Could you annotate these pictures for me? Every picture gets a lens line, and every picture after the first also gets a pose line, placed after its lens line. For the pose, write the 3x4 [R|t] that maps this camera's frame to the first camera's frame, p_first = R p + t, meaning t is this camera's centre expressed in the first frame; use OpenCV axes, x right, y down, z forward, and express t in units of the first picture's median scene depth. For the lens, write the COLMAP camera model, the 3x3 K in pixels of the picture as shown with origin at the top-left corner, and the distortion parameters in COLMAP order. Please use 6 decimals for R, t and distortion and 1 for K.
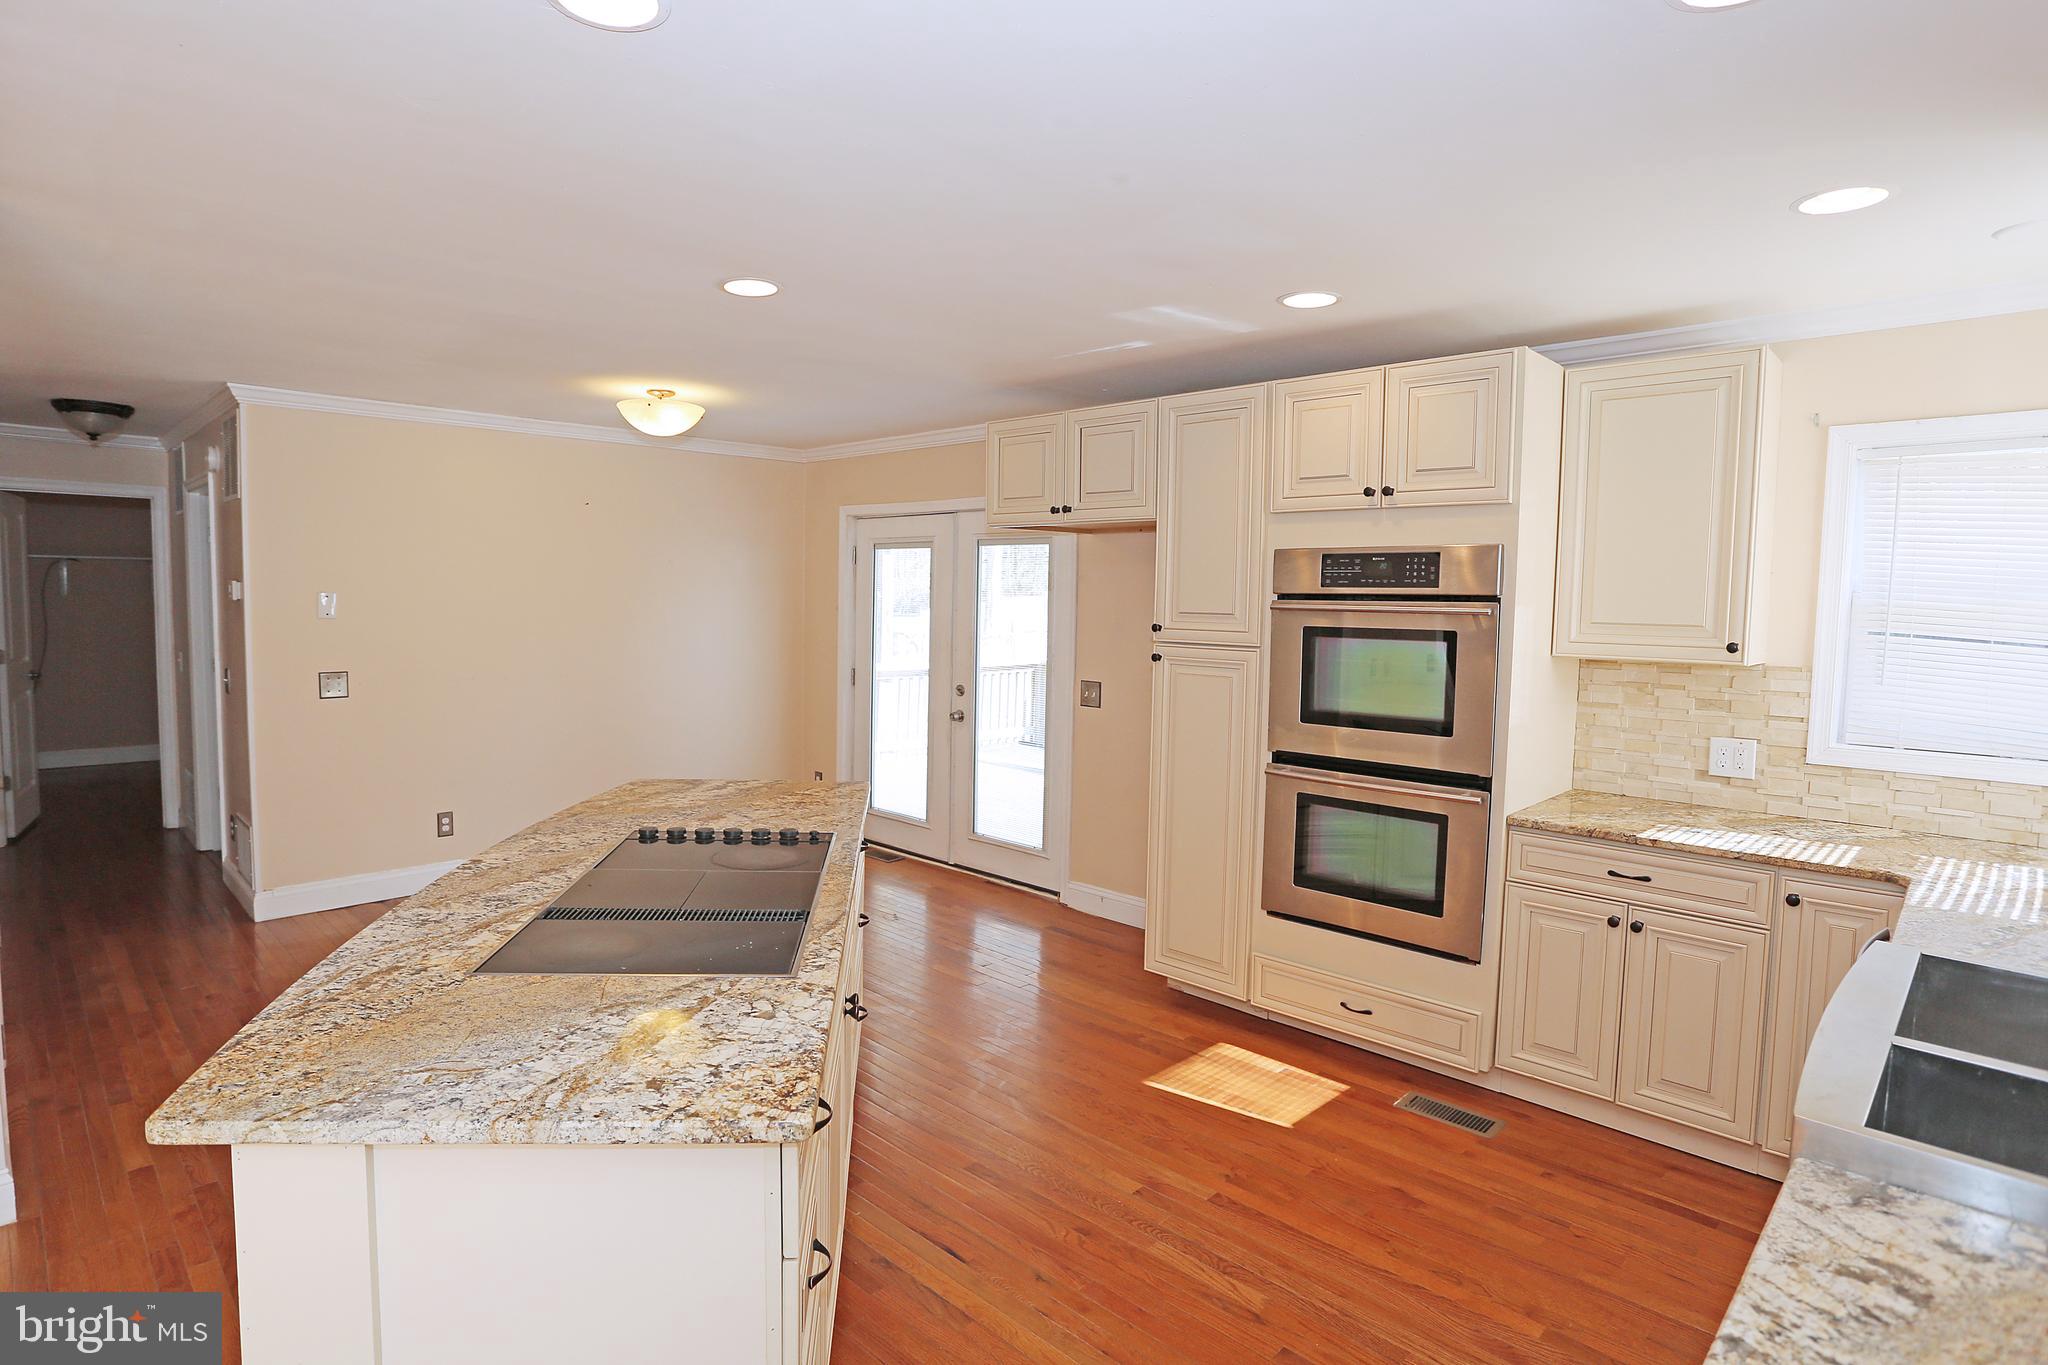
lens RADIAL K [[1063.5, 0, 991.8], [0, 1063.5, 677.5], [0, 0, 1]] dist [-0.053886, 0.009166]
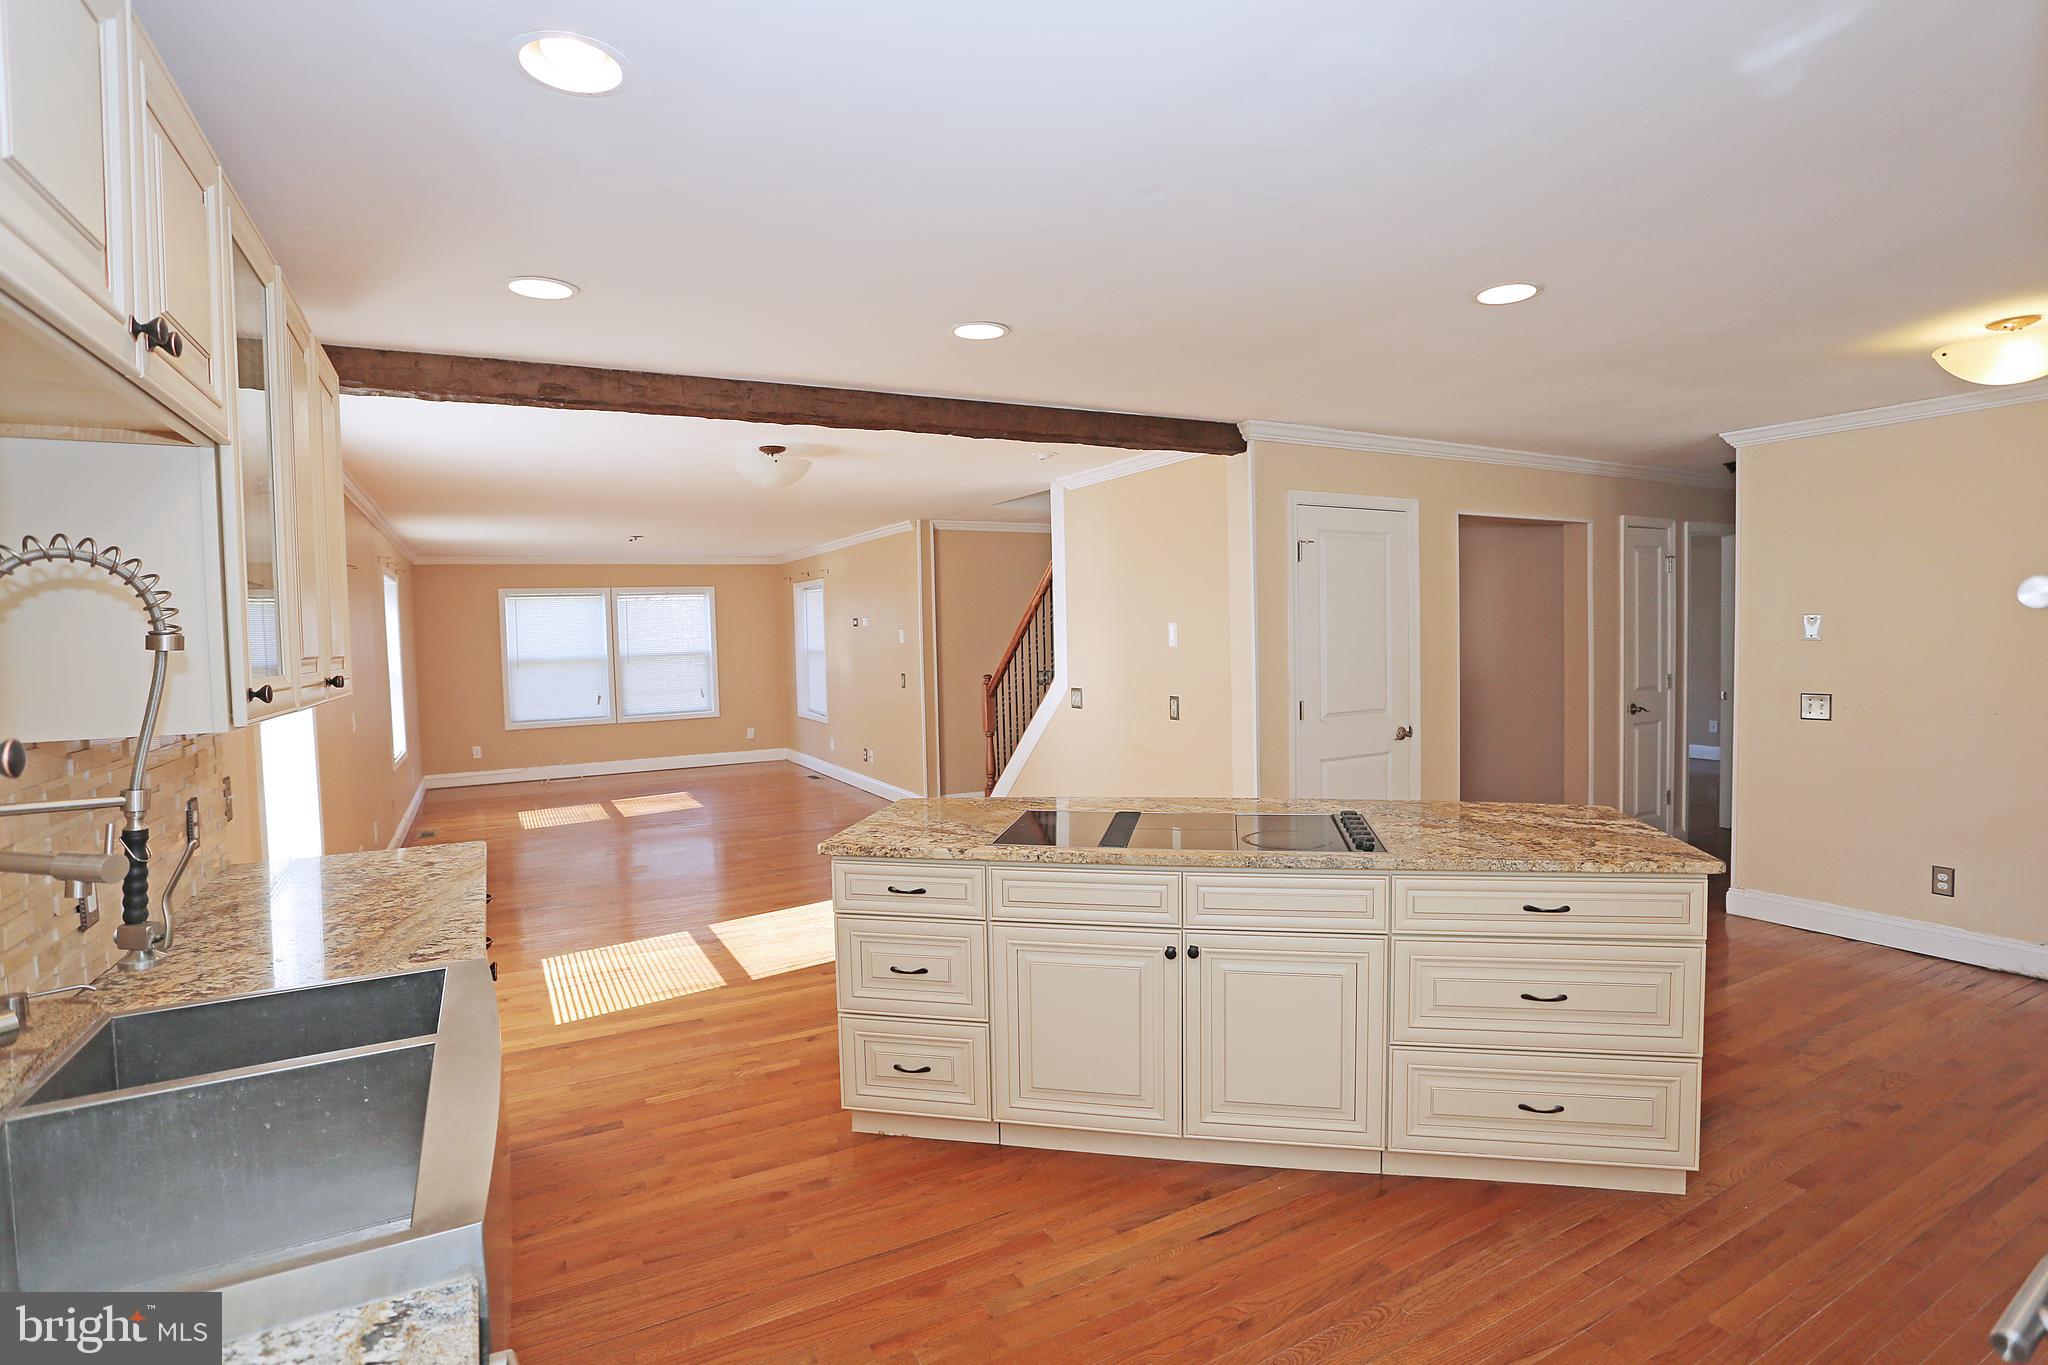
lens RADIAL K [[1002.8, 0, 988.3], [0, 1002.8, 667.1], [0, 0, 1]] dist [-0.076025, 0.029109]
pose [[-0.314467, 0.027907, -0.948858, 0.692730], [-0.050914, 0.997633, 0.046215, -0.043532], [0.947902, 0.062843, -0.312302, 0.787348]]
